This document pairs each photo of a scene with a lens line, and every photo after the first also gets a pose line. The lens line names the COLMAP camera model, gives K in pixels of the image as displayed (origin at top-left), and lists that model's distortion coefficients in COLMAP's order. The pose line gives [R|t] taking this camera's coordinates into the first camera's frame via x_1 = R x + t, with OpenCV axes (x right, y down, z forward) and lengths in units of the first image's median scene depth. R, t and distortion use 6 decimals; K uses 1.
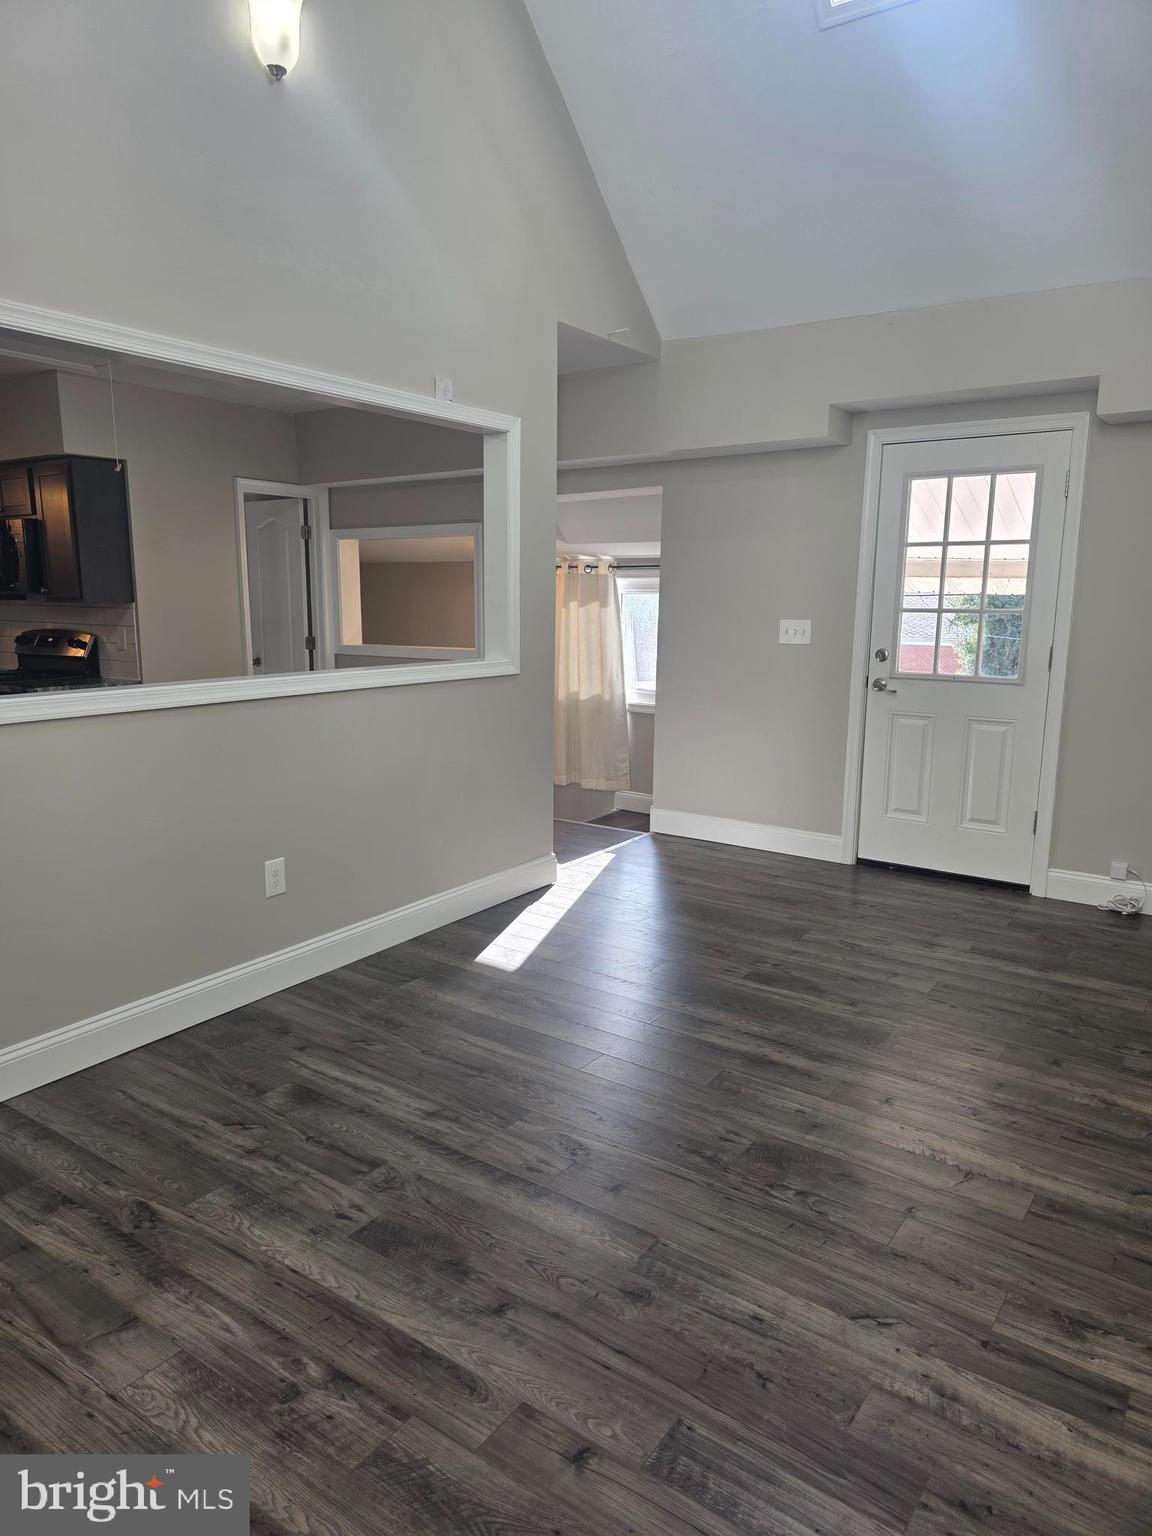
lens RADIAL K [[1009.1, 0, 576.0], [0, 1009.1, 768.0], [0, 0, 1]] dist [0.076450, -0.060240]
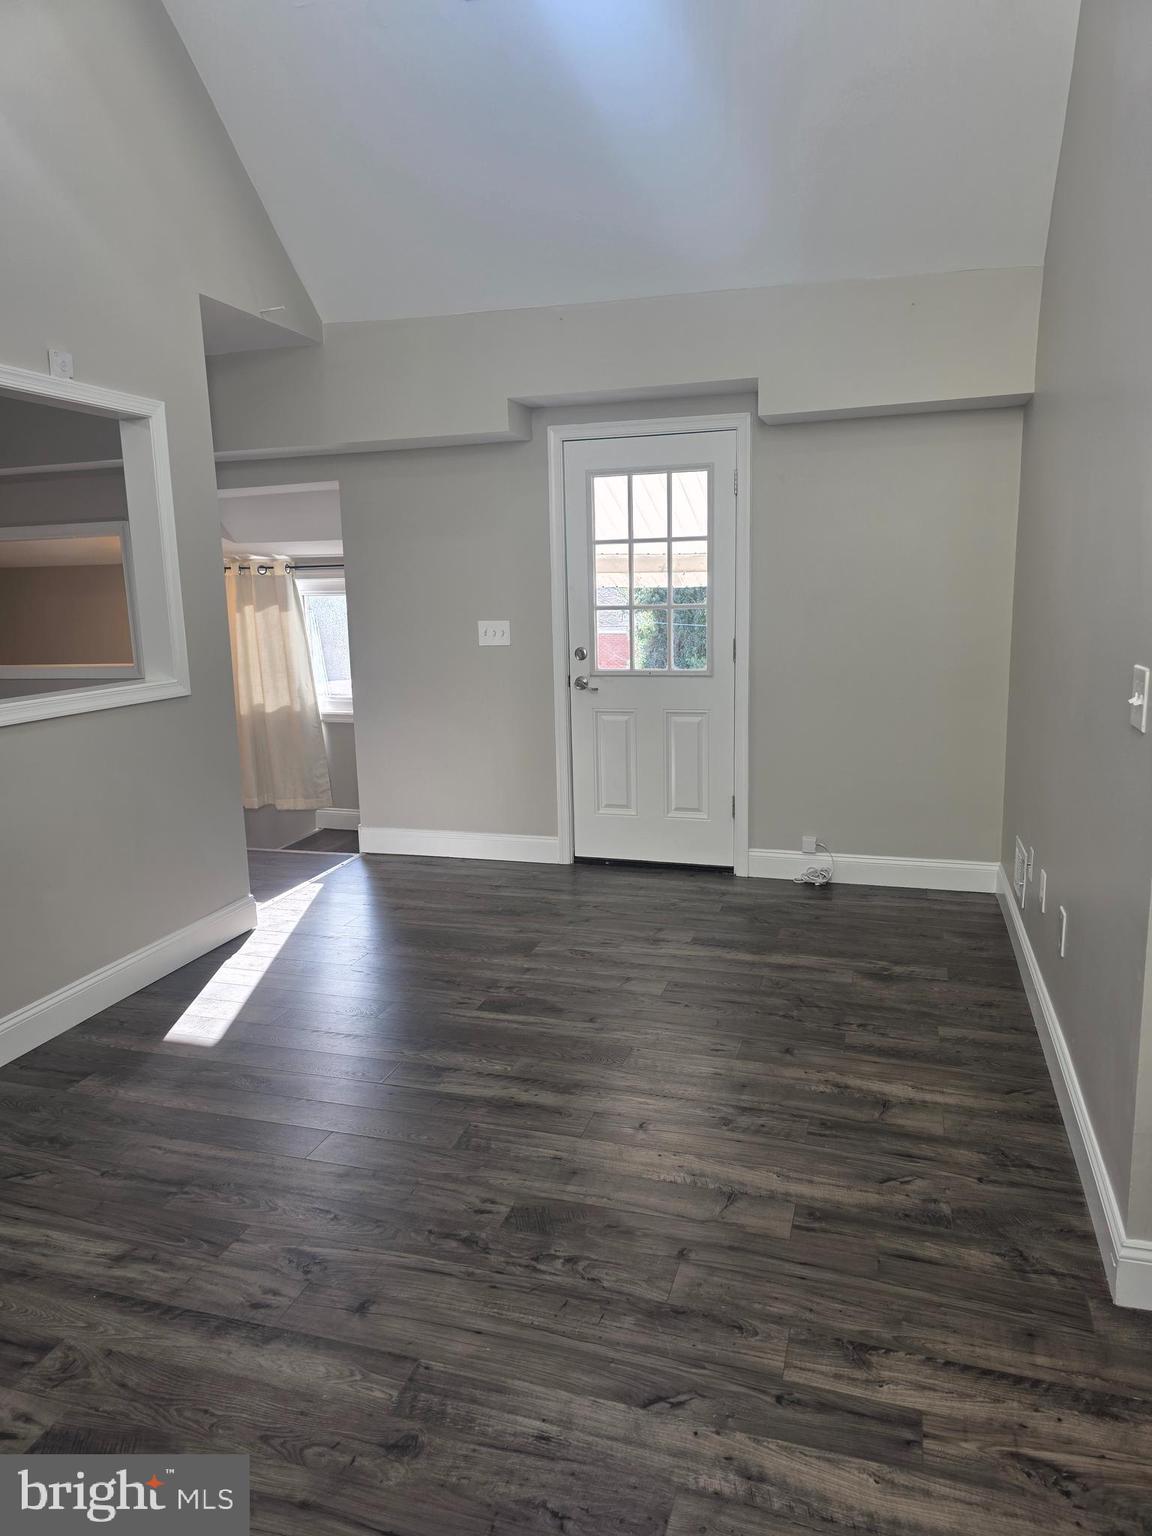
lens RADIAL K [[1004.5, 0, 582.7], [0, 1004.5, 762.9], [0, 0, 1]] dist [0.070636, -0.059879]
pose [[0.950667, -0.084621, 0.298447, -0.001933], [0.084101, 0.996350, 0.014609, -0.034123], [-0.298594, 0.011212, 0.954314, 0.115666]]
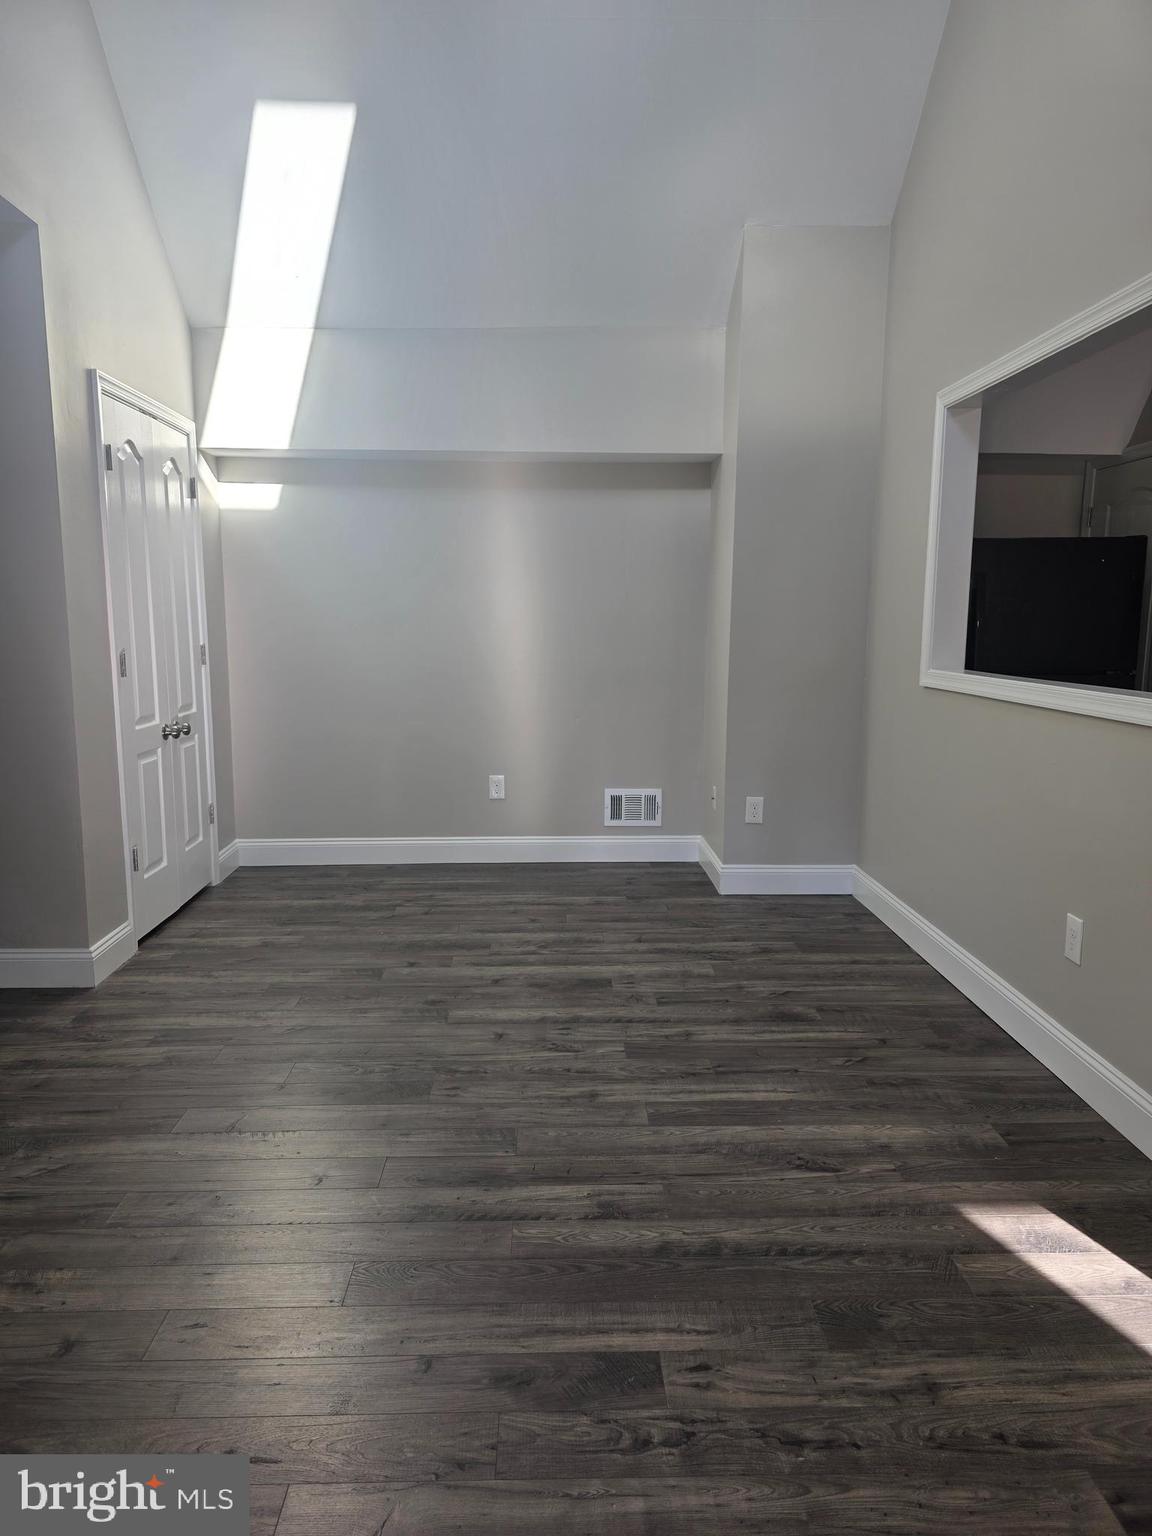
lens RADIAL K [[1022.8, 0, 597.1], [0, 1022.8, 768.0], [0, 0, 1]] dist [0.075592, -0.057489]
pose [[-0.788809, 0.082051, -0.609138, 0.662870], [-0.115522, 0.953596, 0.278046, -0.280152], [0.603685, 0.289694, -0.742726, 1.798628]]
